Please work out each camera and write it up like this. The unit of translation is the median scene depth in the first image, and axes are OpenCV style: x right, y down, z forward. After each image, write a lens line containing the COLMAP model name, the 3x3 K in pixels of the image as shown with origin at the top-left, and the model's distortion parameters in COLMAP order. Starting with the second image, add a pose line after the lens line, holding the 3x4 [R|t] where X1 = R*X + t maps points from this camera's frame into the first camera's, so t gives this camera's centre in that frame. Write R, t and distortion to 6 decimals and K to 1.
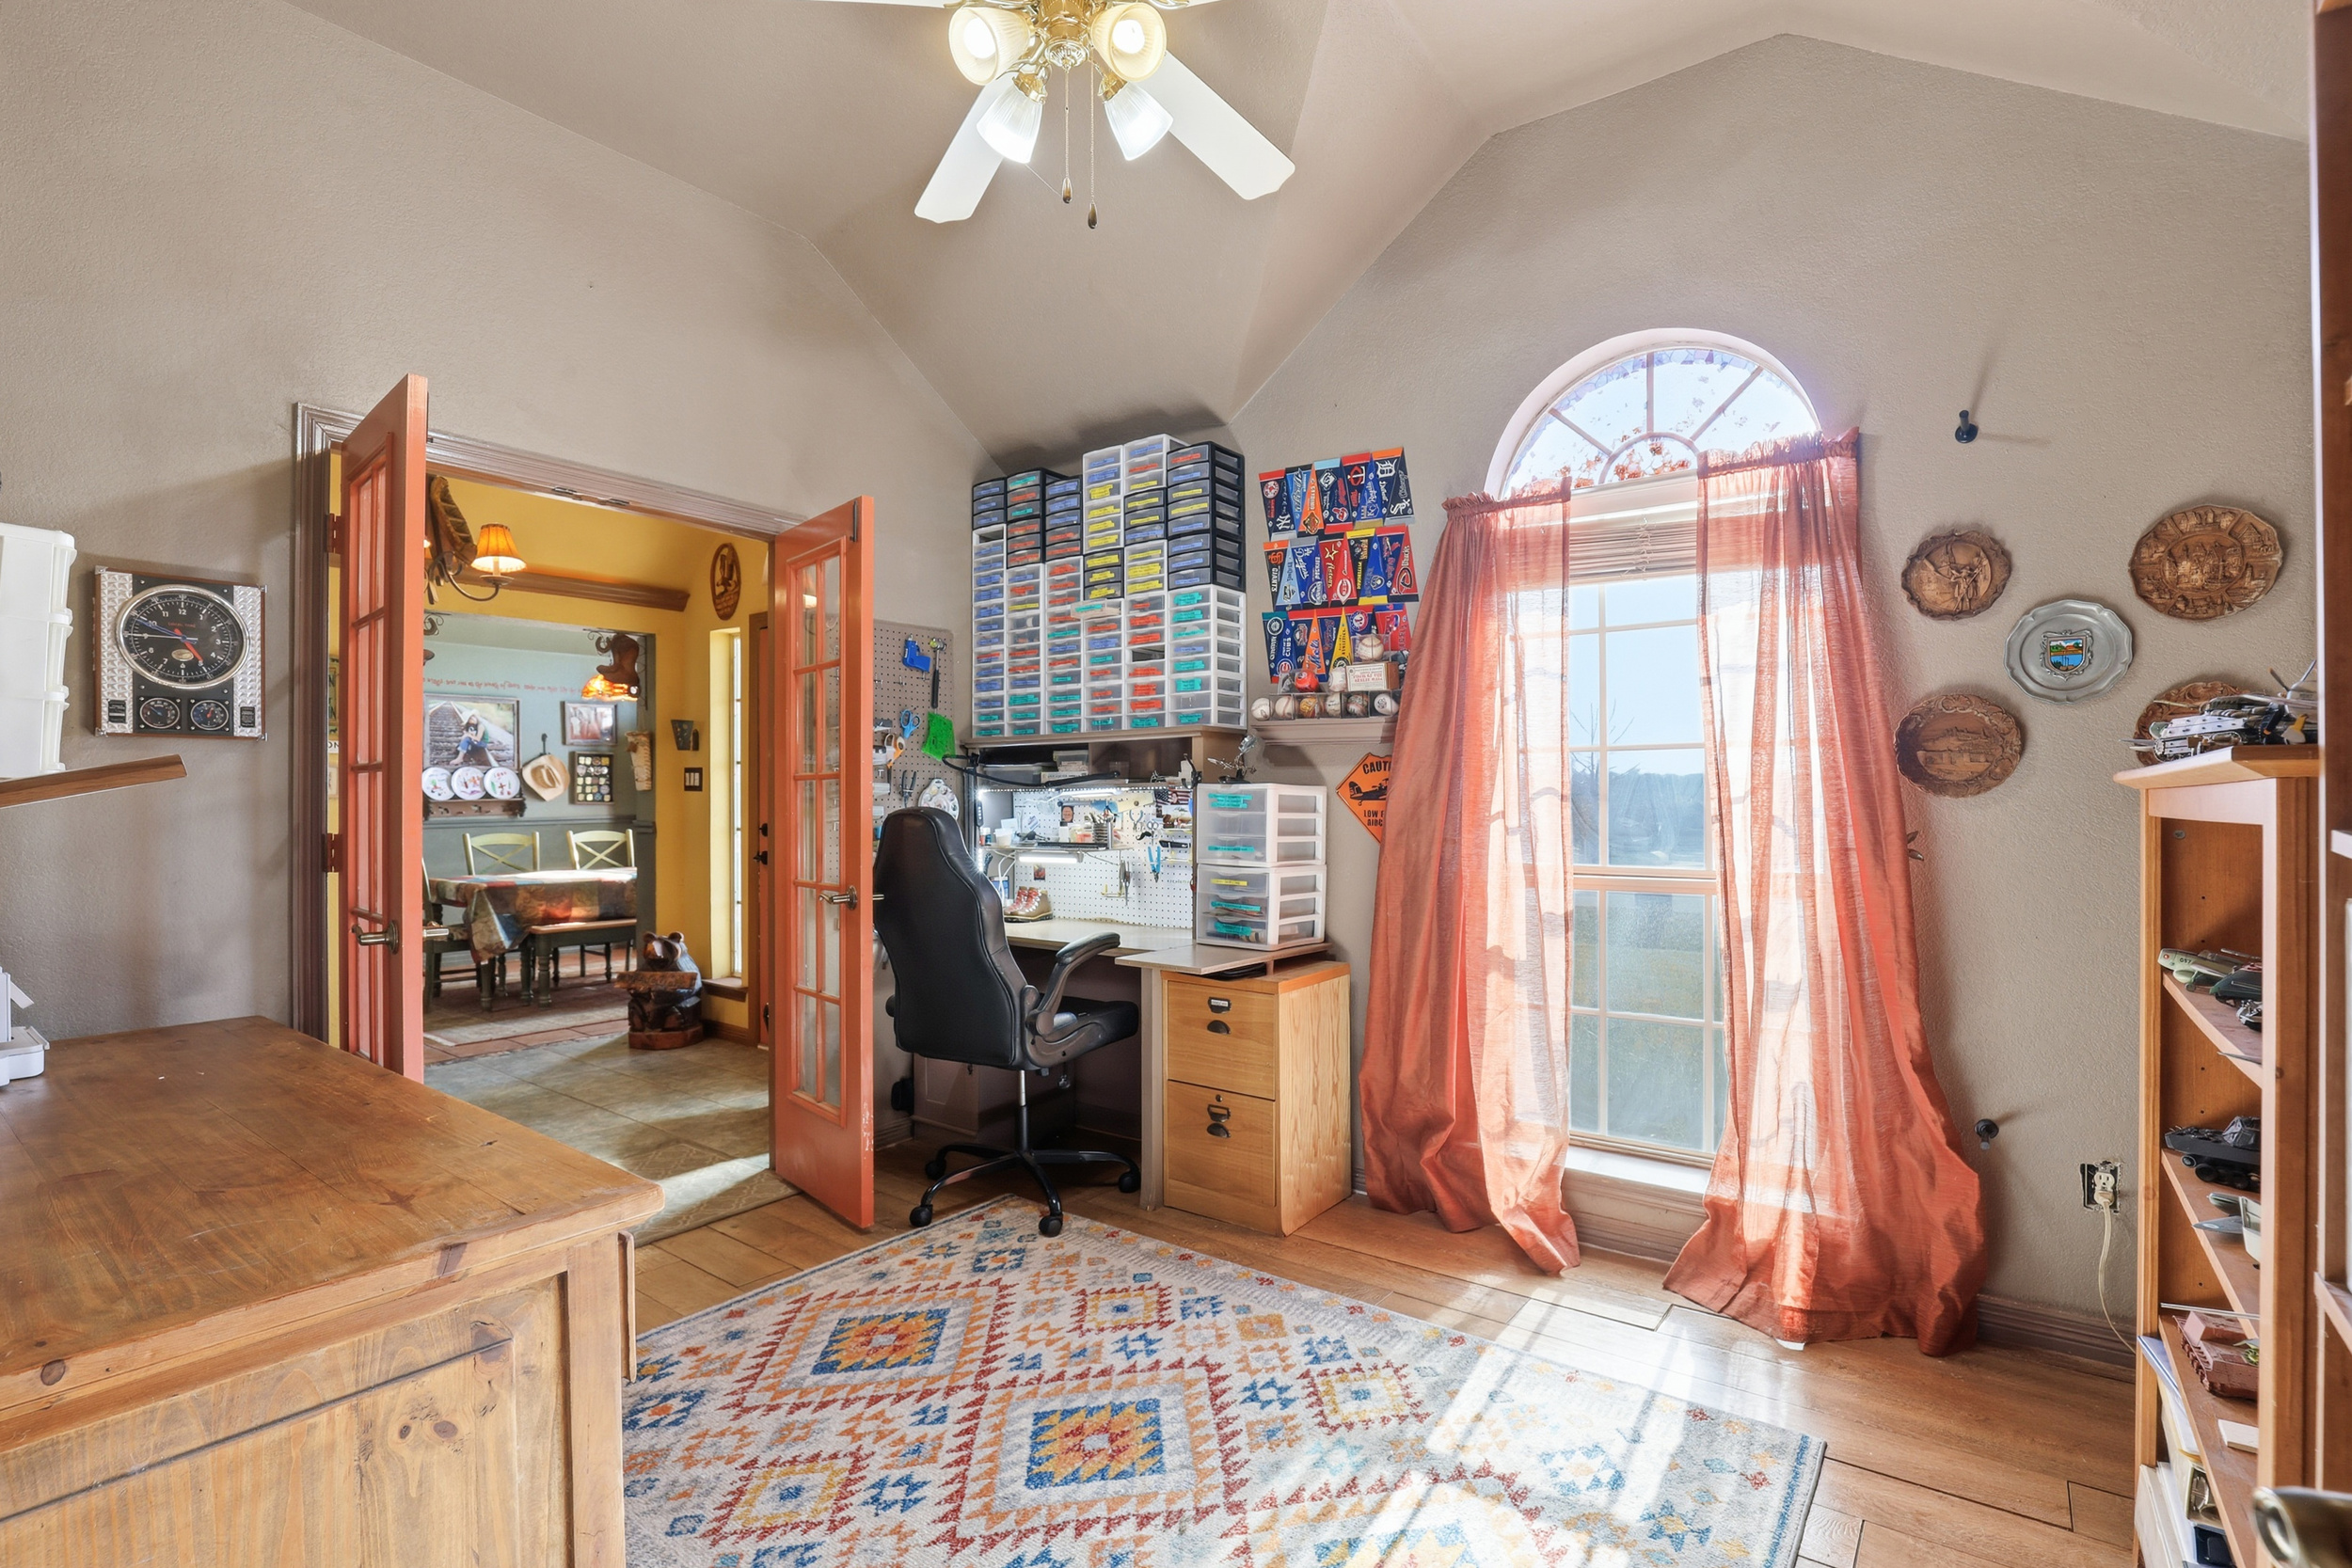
lens RADIAL K [[1094.0, 0, 1184.1], [0, 1094.0, 796.5], [0, 0, 1]] dist [-0.034193, 0.006413]
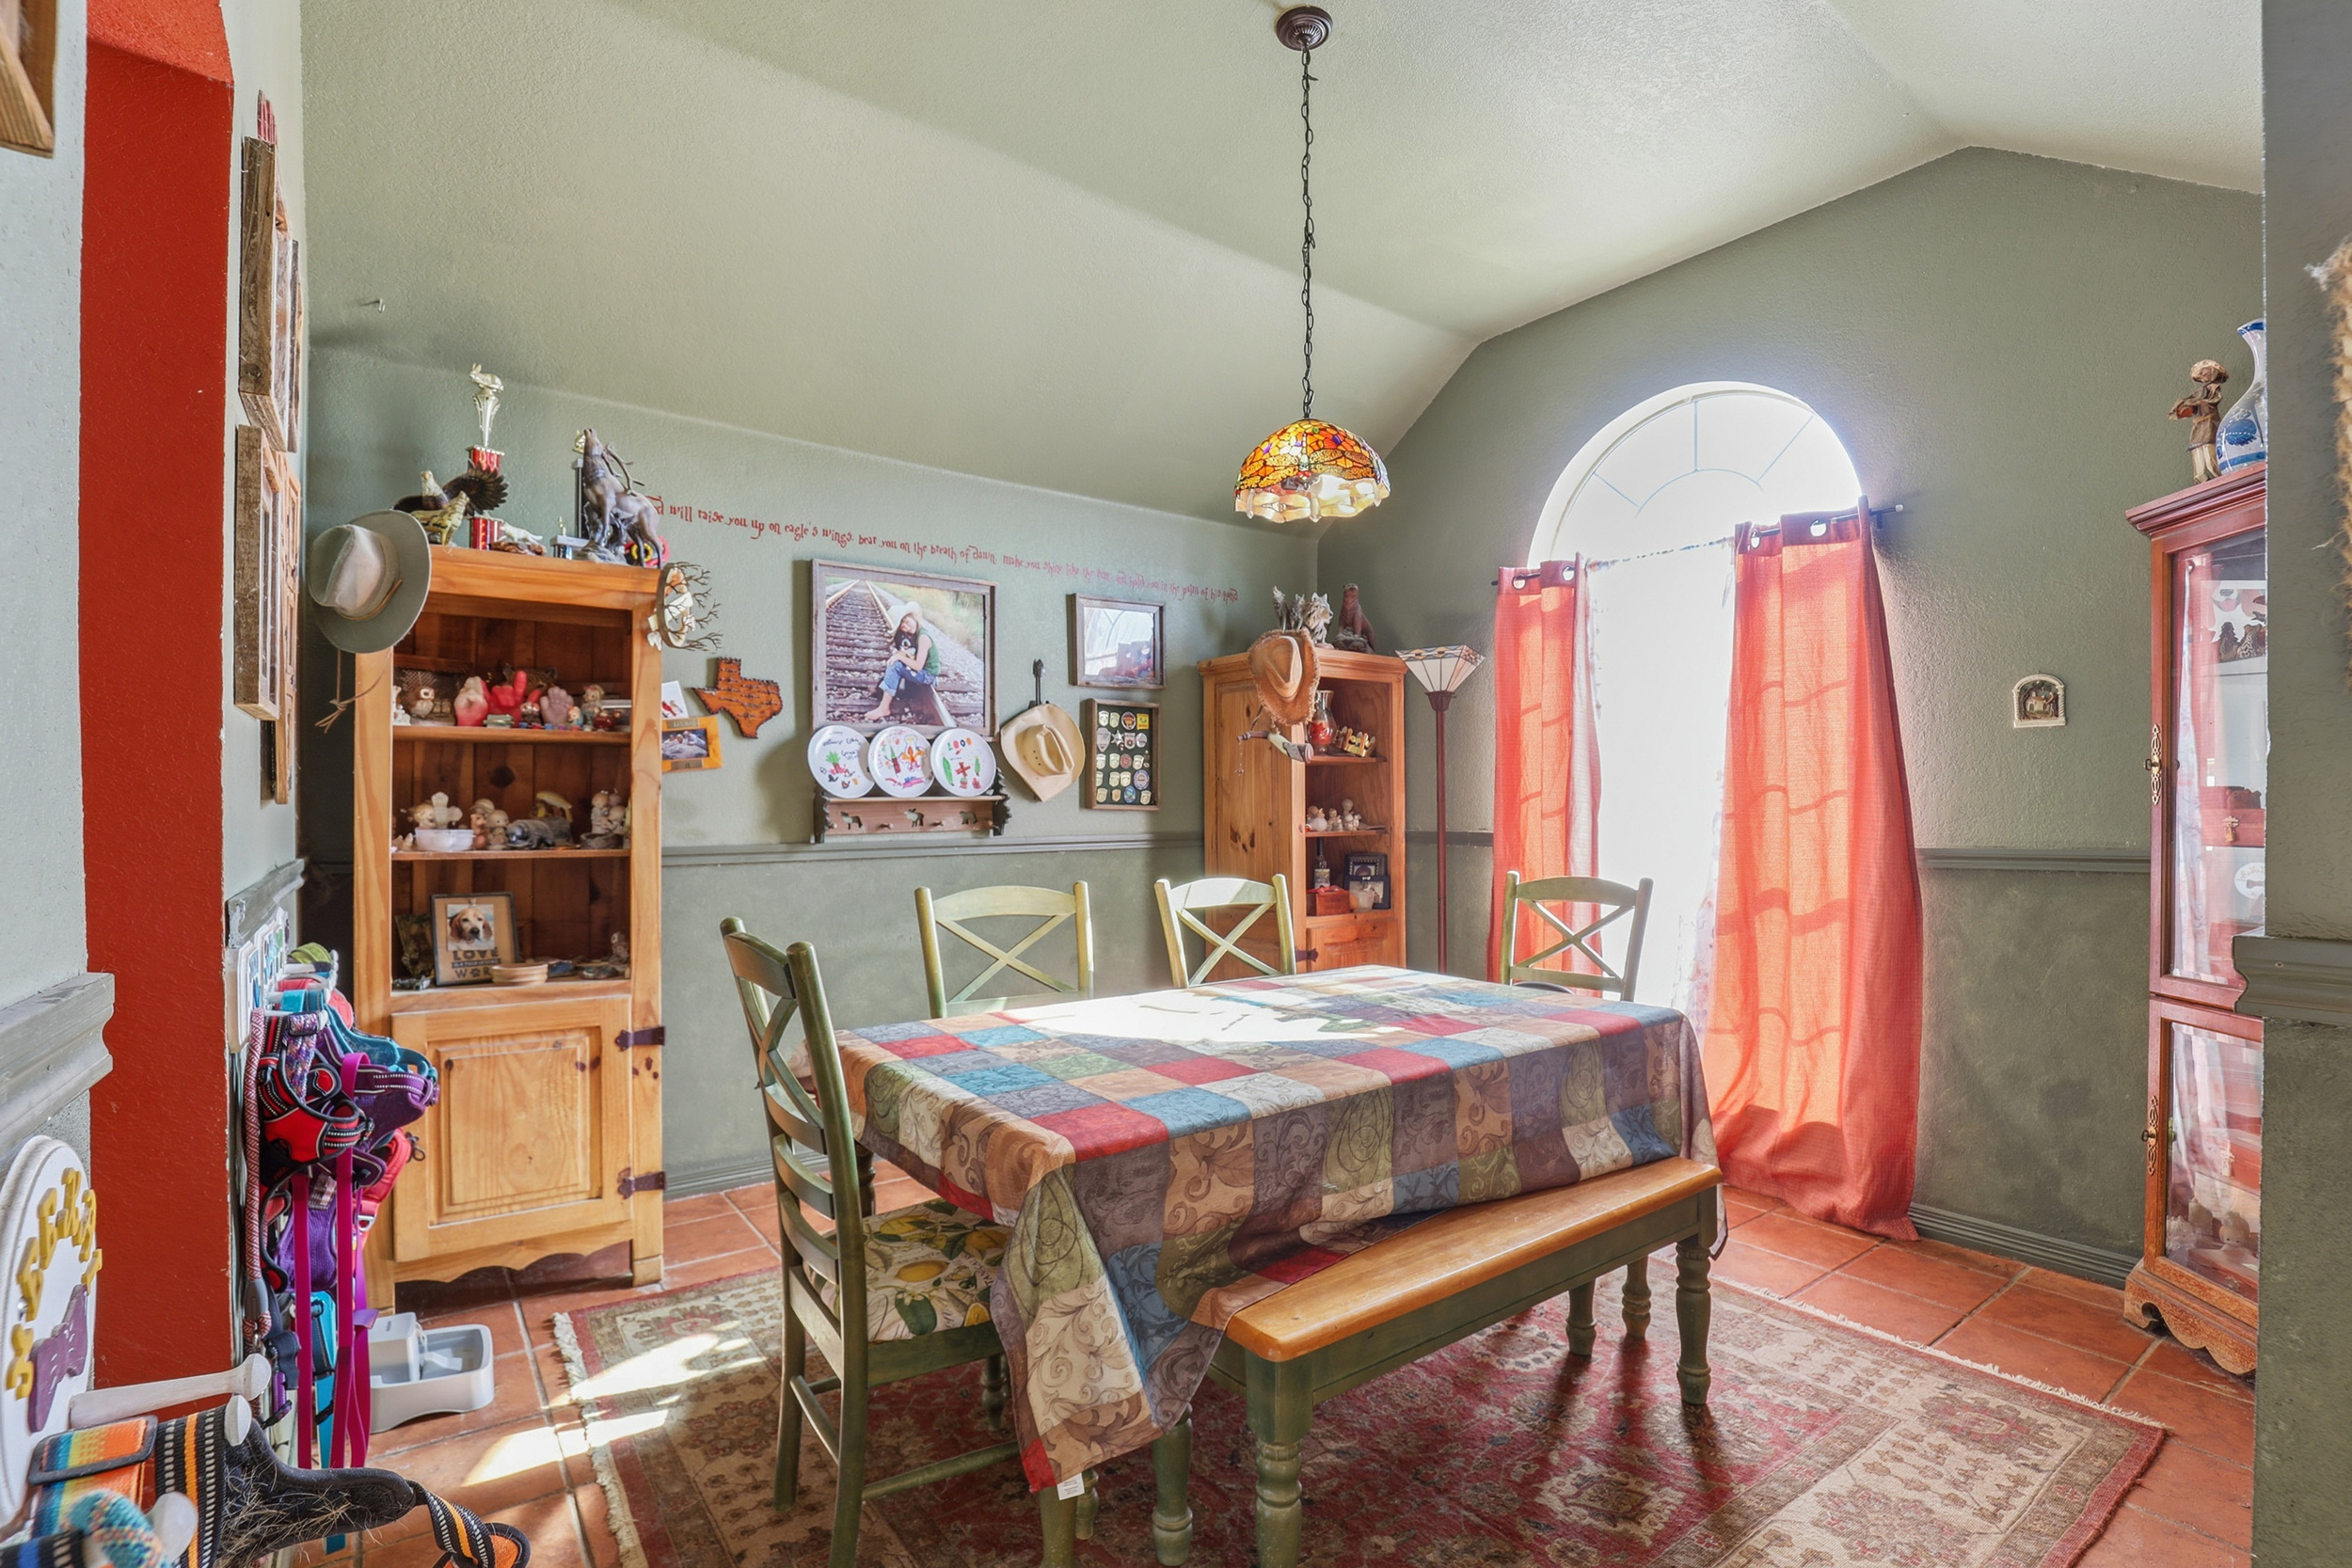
lens RADIAL K [[1094.0, 0, 1173.2], [0, 1094.0, 795.3], [0, 0, 1]] dist [-0.034193, 0.006413]
pose [[0.953830, -0.001249, -0.300344, -0.405746], [-0.002089, 0.999940, -0.010791, 0.006630], [0.300339, 0.010920, 0.953770, 0.581909]]
